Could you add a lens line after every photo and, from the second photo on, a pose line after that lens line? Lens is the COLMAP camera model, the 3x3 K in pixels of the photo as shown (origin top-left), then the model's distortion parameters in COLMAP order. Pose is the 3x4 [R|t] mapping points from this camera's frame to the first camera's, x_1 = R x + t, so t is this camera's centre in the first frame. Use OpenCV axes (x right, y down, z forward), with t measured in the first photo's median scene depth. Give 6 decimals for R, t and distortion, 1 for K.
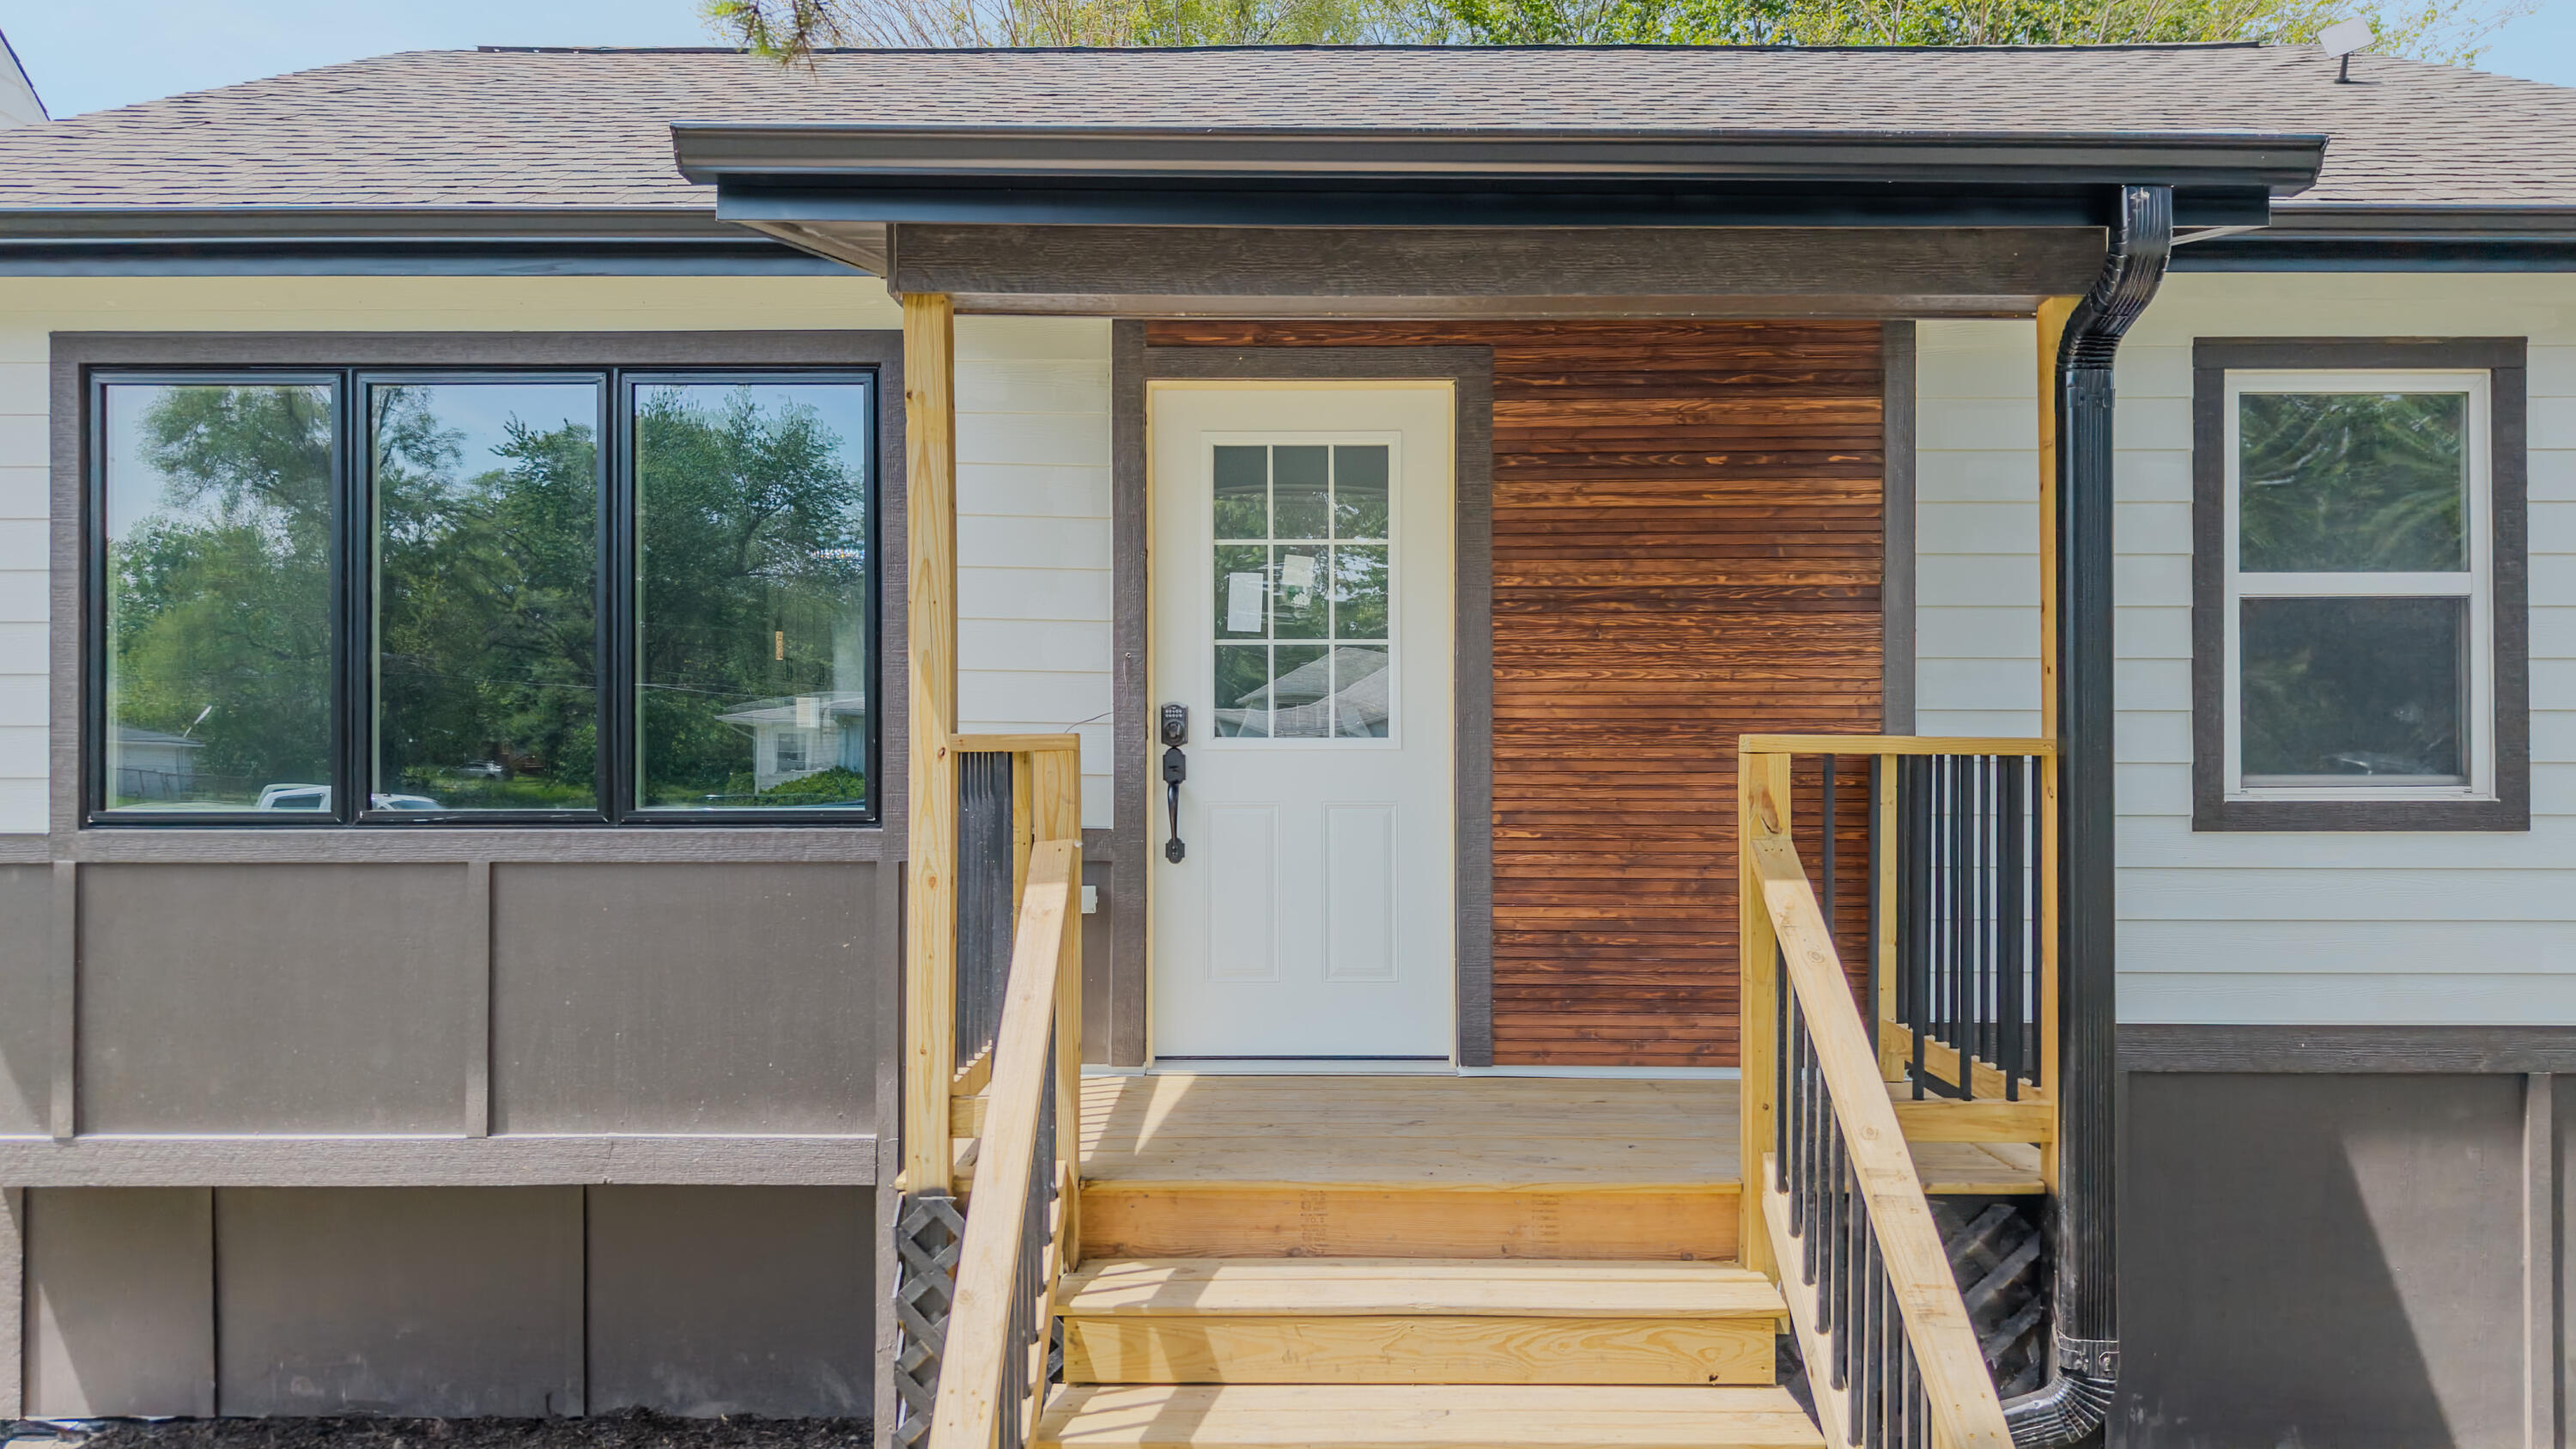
lens RADIAL K [[1735.4, 0, 1297.1], [0, 1735.4, 755.8], [0, 0, 1]] dist [0.013607, -0.021457]
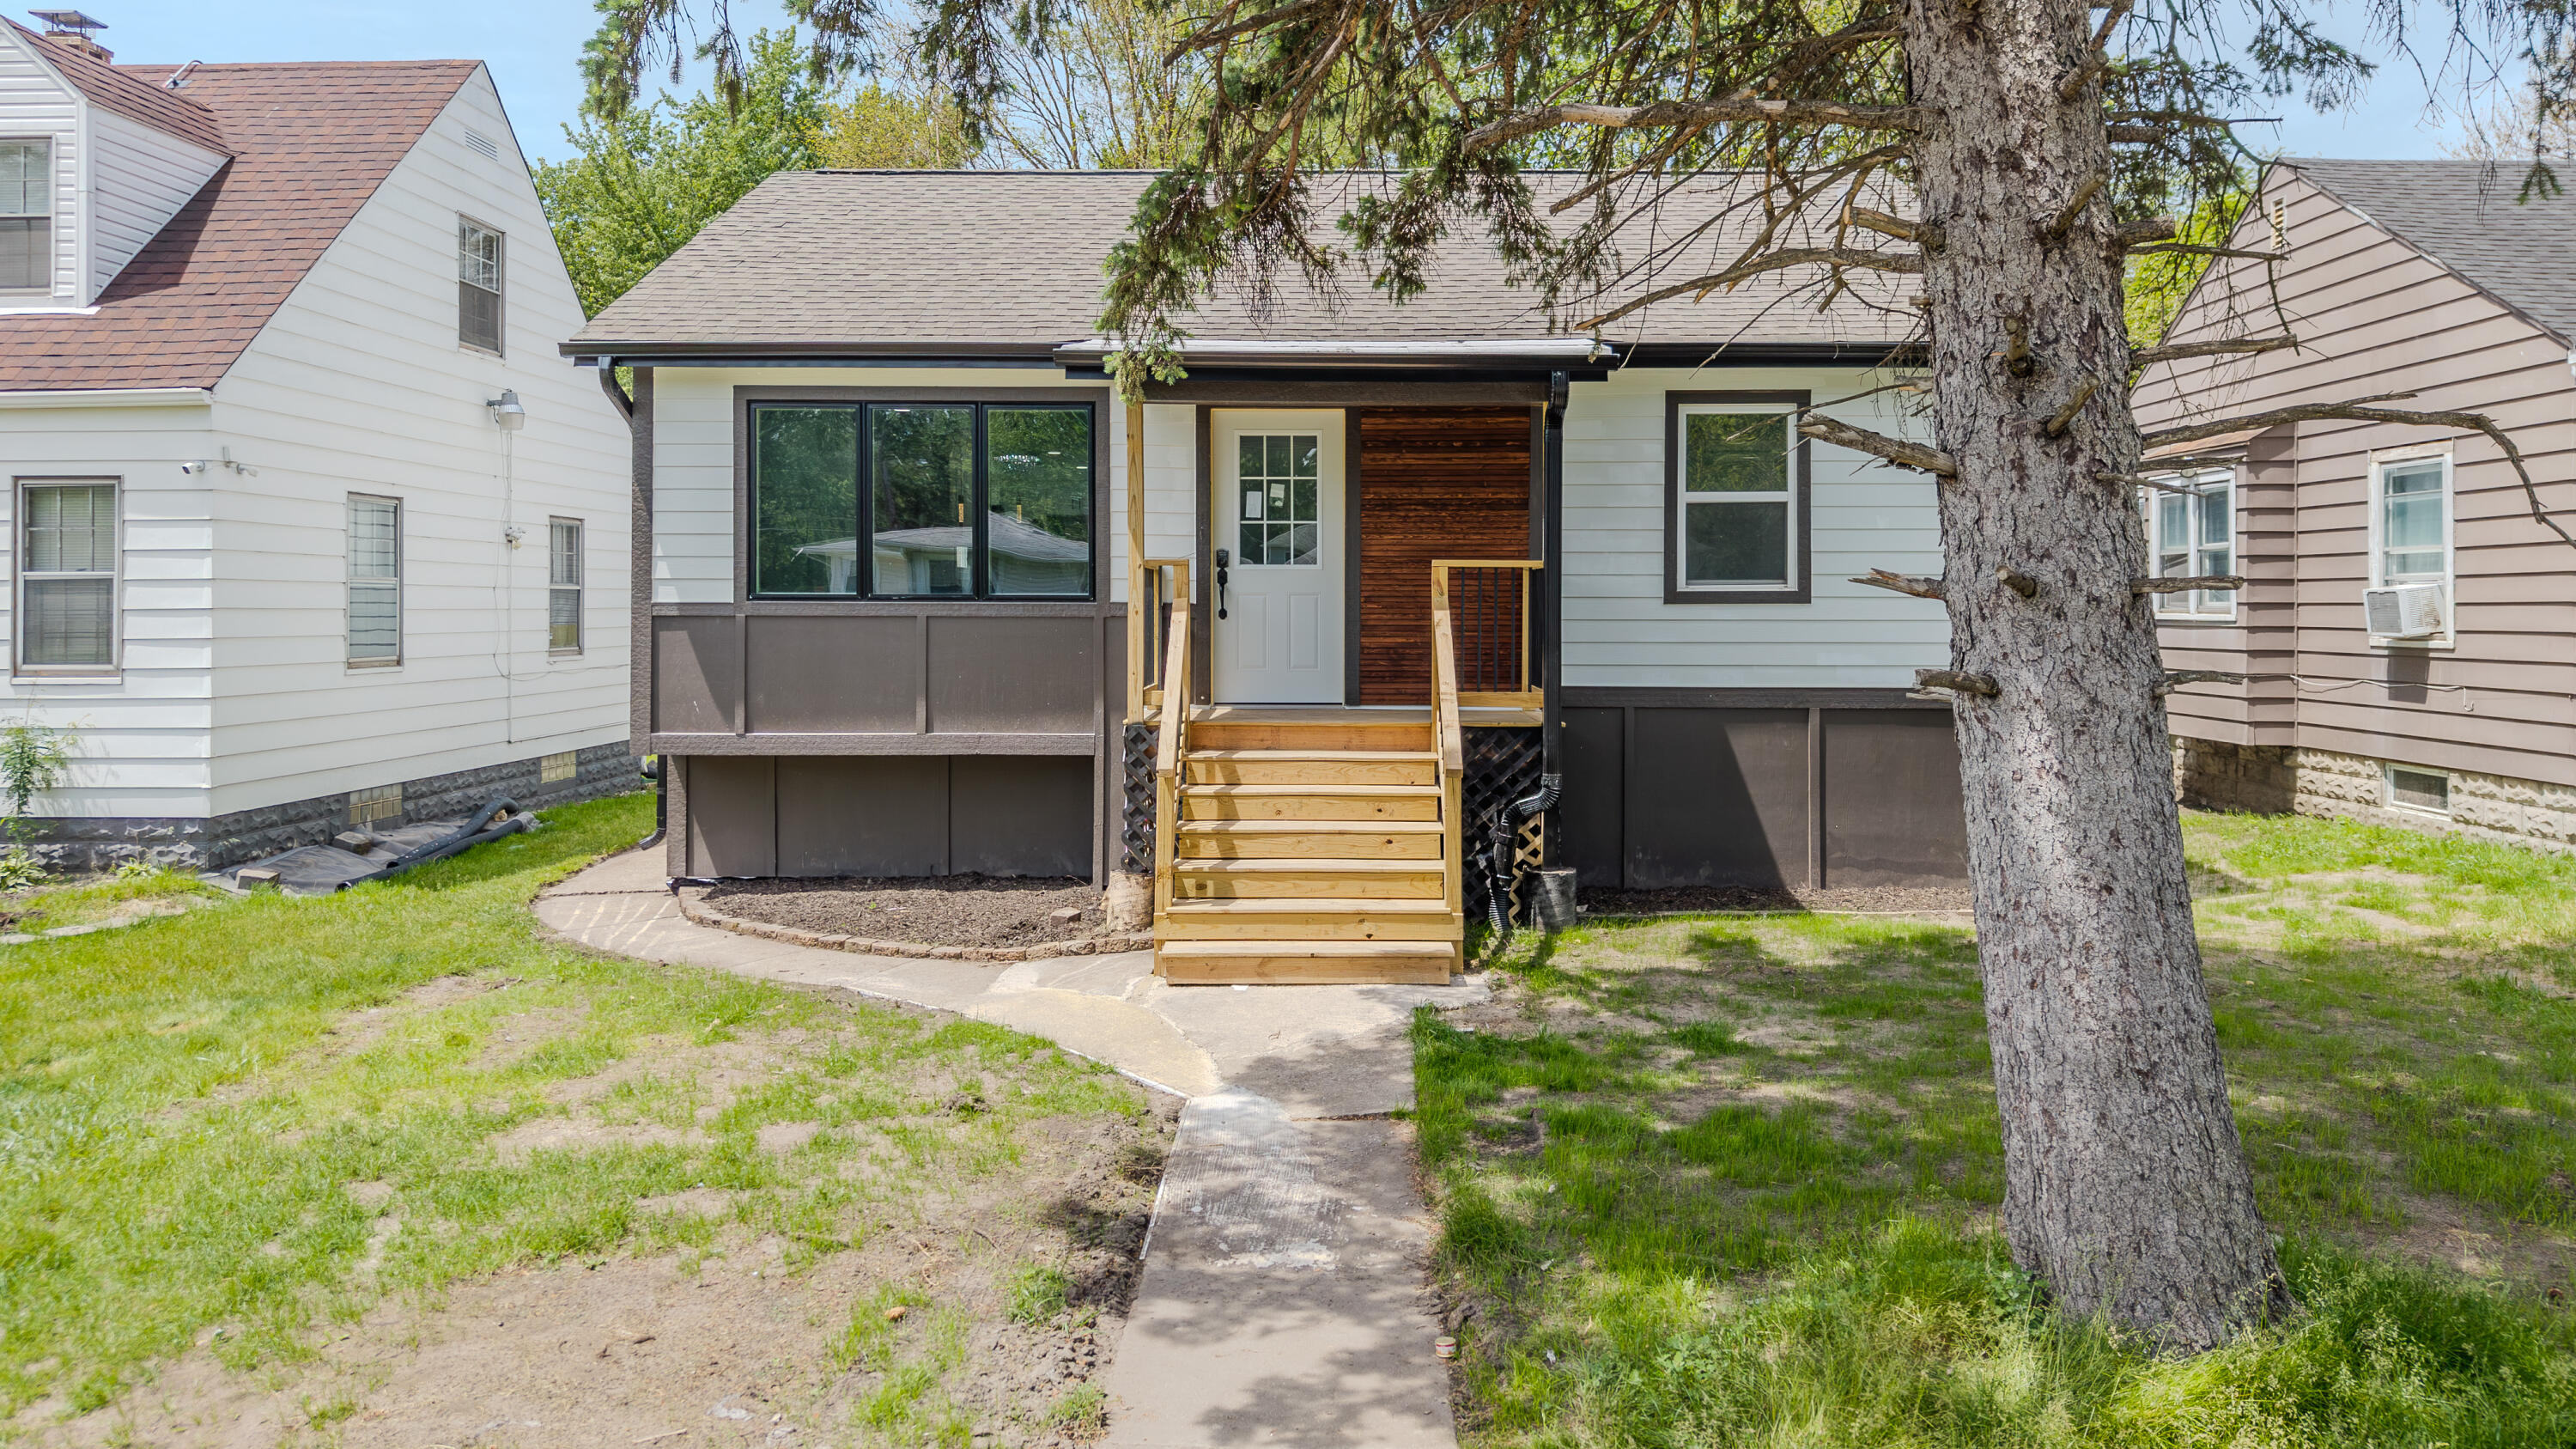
lens RADIAL K [[1735.4, 0, 1322.5], [0, 1735.4, 629.7], [0, 0, 1]] dist [0.013607, -0.021457]
pose [[0.999990, 0.002500, -0.003609, 0.070400], [-0.002454, 0.999915, 0.012771, 0.048795], [0.003641, -0.012762, 0.999912, -1.306233]]
